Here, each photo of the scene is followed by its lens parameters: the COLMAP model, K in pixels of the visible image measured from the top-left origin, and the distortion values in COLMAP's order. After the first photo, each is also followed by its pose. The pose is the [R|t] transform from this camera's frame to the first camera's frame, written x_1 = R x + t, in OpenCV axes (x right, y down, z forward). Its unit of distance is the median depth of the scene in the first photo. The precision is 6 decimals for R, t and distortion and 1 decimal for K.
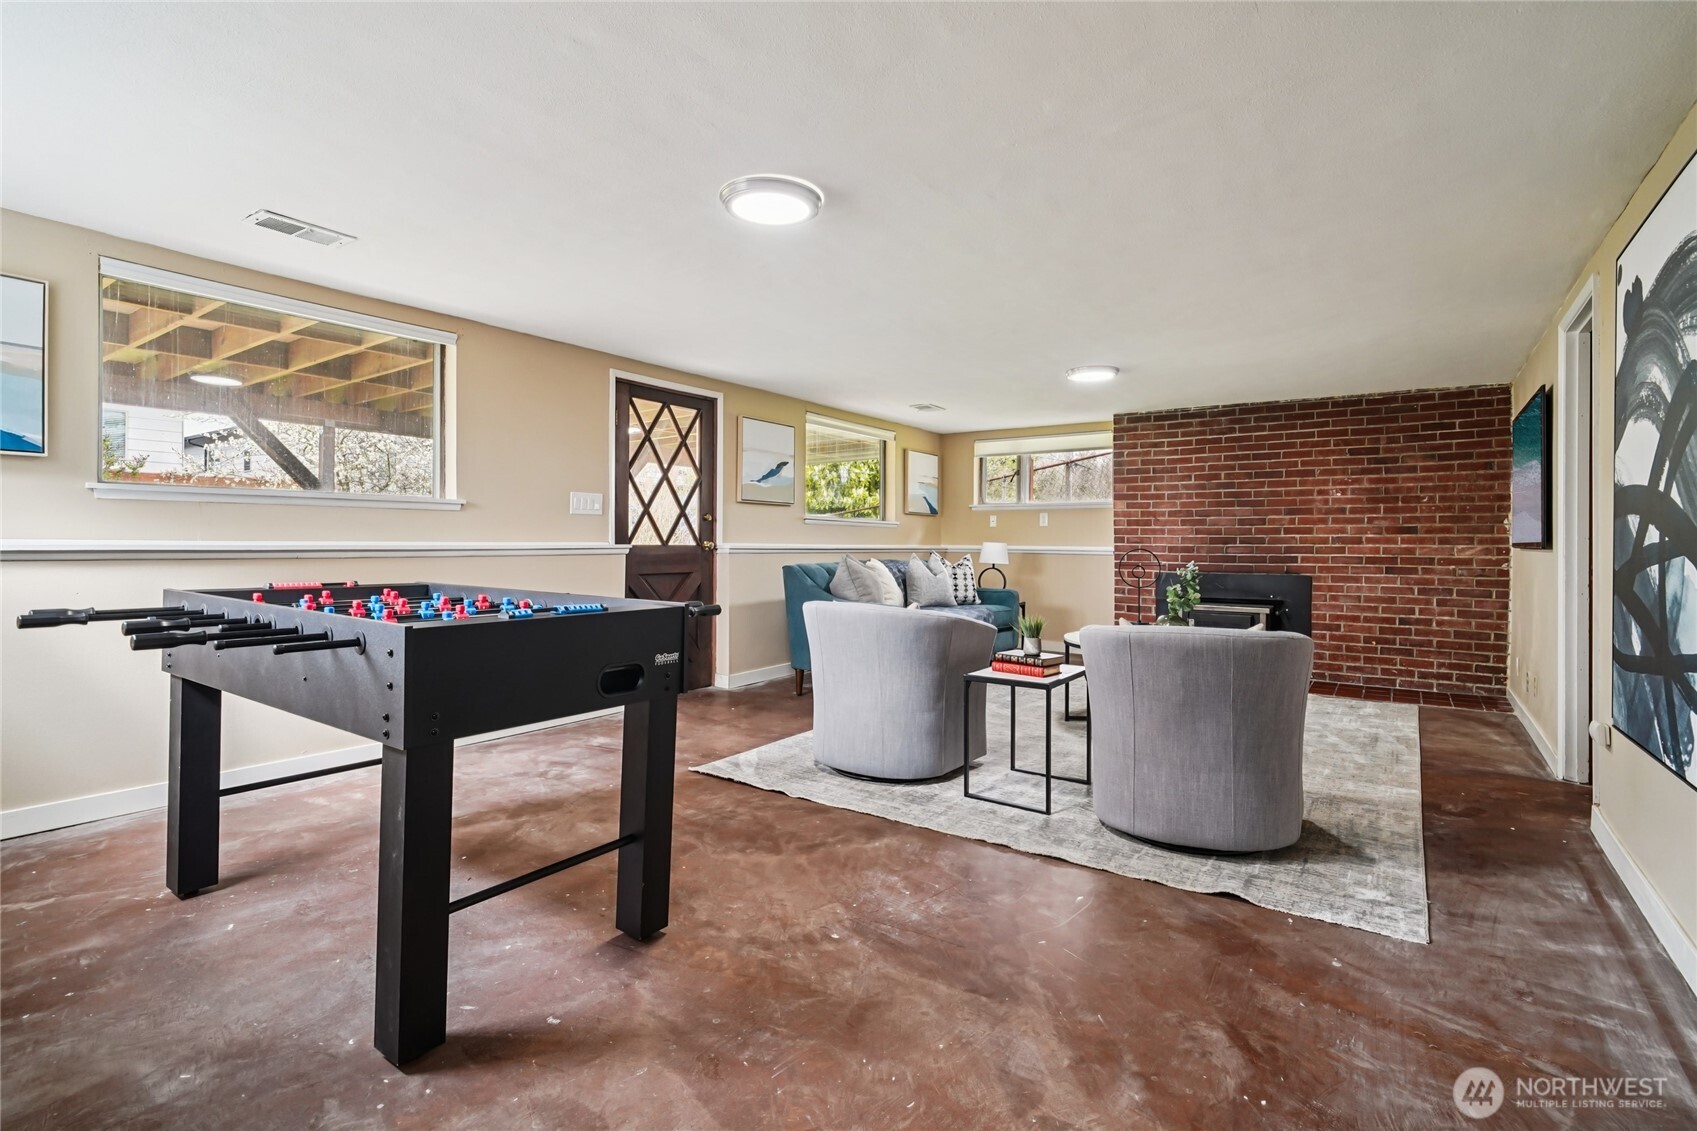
lens RADIAL K [[802.7, 0, 845.3], [0, 802.7, 533.6], [0, 0, 1]] dist [-0.002737, 0.001014]
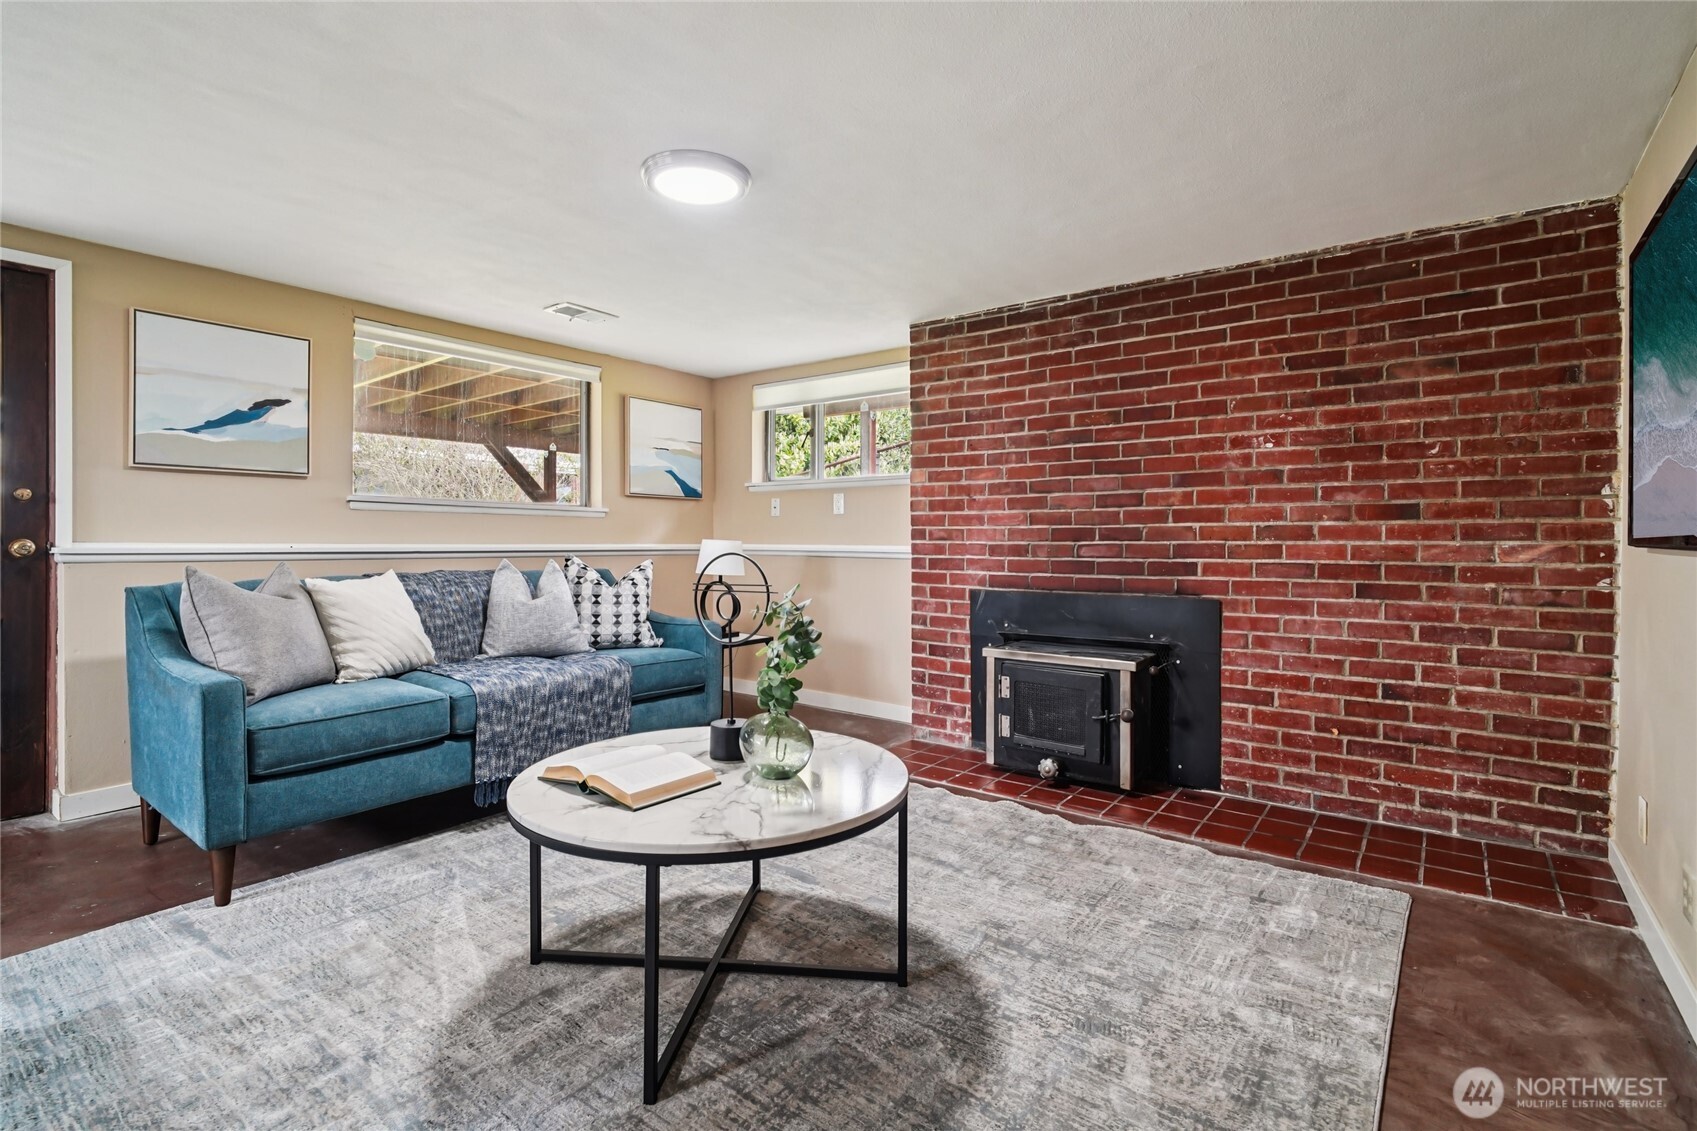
lens RADIAL K [[802.7, 0, 845.3], [0, 802.7, 533.6], [0, 0, 1]] dist [-0.002737, 0.001014]
pose [[0.999058, -0.005060, -0.043099, 0.361893], [0.005184, 0.999983, 0.002775, 0.006106], [0.043084, -0.002995, 0.999067, 0.464633]]
